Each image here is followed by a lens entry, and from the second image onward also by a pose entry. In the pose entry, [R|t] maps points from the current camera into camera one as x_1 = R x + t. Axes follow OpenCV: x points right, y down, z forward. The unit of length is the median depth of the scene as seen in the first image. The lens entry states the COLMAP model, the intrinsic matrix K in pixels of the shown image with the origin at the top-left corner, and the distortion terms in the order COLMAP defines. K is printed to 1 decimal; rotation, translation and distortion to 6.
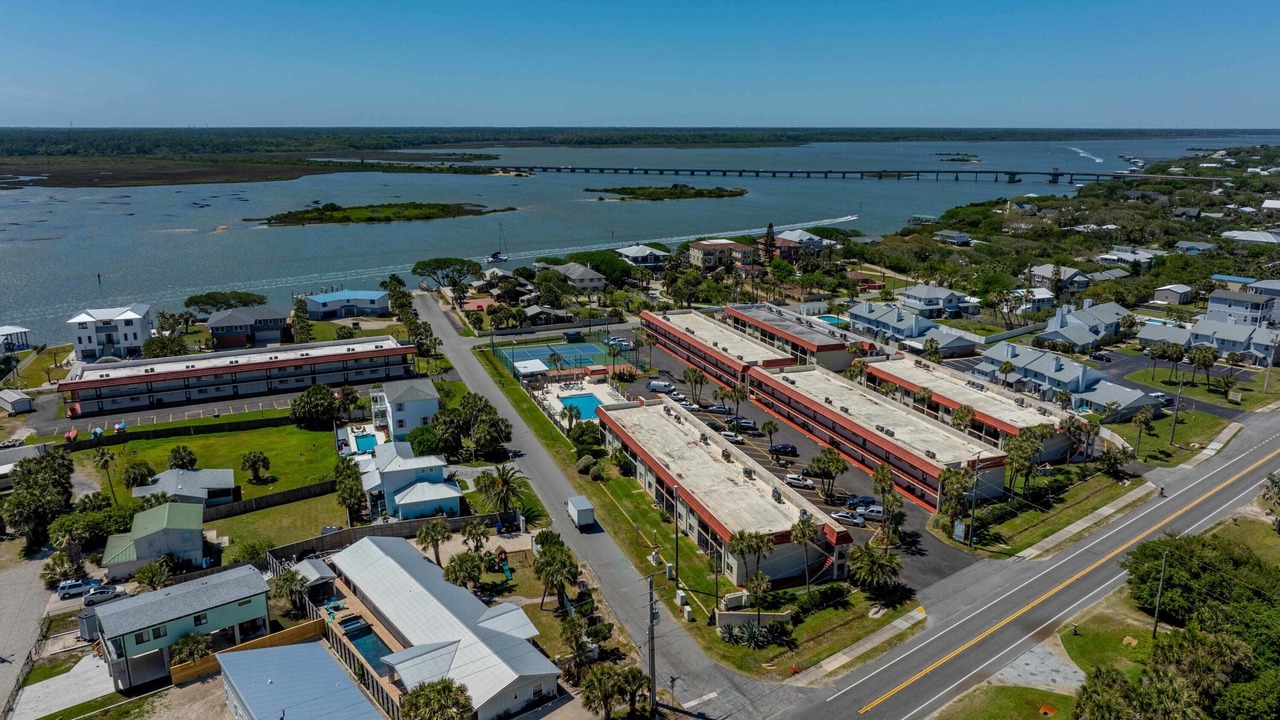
lens RADIAL K [[889.8, 0, 640.0], [0, 889.8, 360.0], [0, 0, 1]] dist [-0.002202, -0.008277]
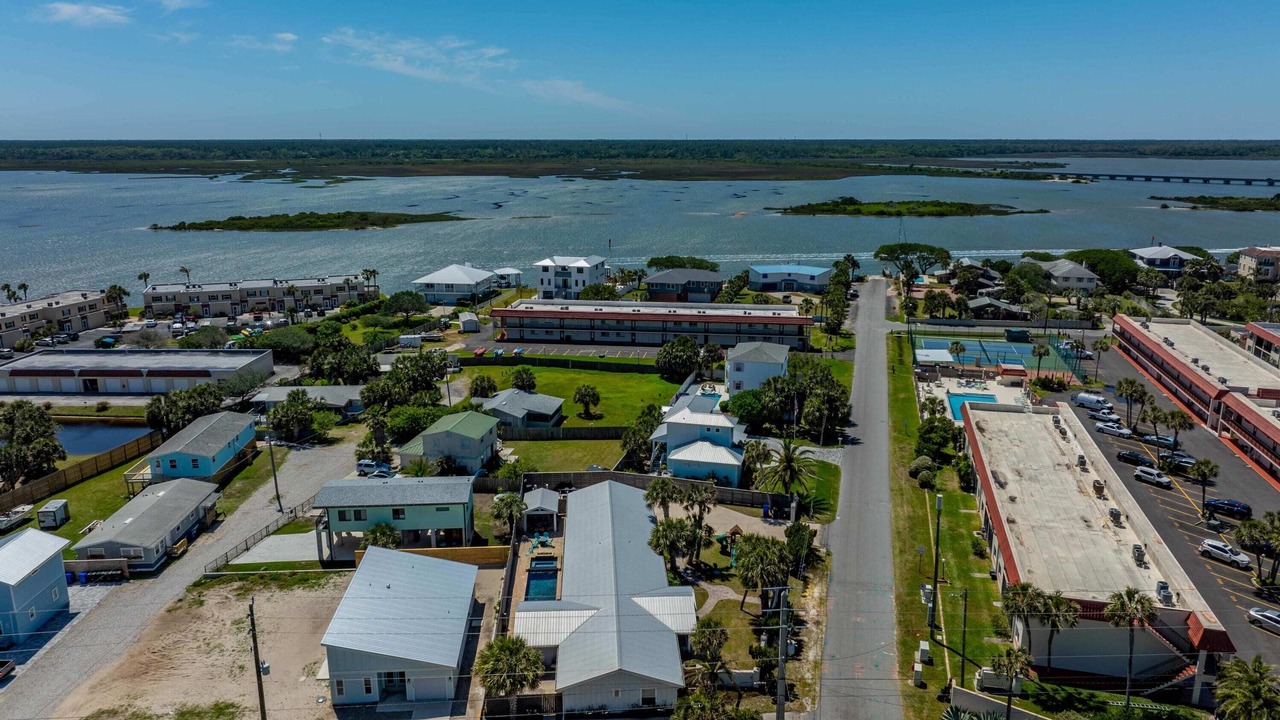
lens RADIAL K [[889.8, 0, 640.0], [0, 889.8, 360.0], [0, 0, 1]] dist [-0.002202, -0.008277]
pose [[0.823998, 0.136059, -0.550015, 0.112959], [-0.142184, 0.989332, 0.031723, 0.024345], [0.548463, 0.052063, 0.834552, 0.141759]]
